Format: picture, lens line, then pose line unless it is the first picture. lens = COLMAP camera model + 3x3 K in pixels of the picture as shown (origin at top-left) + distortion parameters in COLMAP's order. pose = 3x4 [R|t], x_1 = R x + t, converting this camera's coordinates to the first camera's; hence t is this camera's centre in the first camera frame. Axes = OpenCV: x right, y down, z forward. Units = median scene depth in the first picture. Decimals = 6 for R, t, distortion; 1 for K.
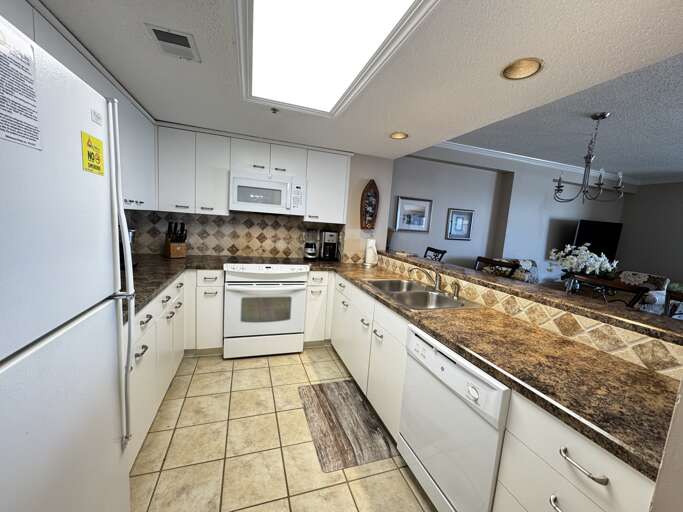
lens RADIAL K [[275.1, 0, 342.6], [0, 275.1, 259.1], [0, 0, 1]] dist [-0.003939, -0.000094]
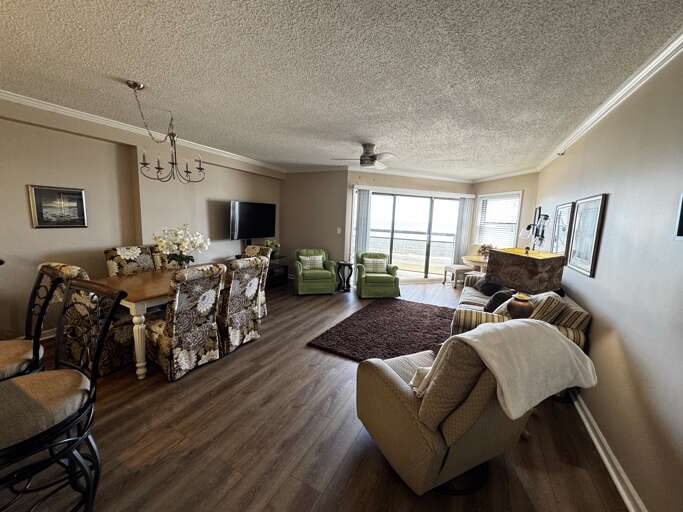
lens RADIAL K [[275.1, 0, 341.6], [0, 275.1, 256.2], [0, 0, 1]] dist [-0.003939, -0.000094]
pose [[0.715124, -0.137415, 0.685358, 0.442124], [0.103739, 0.990492, 0.090350, 0.019430], [-0.691257, 0.006487, 0.722580, -0.081109]]
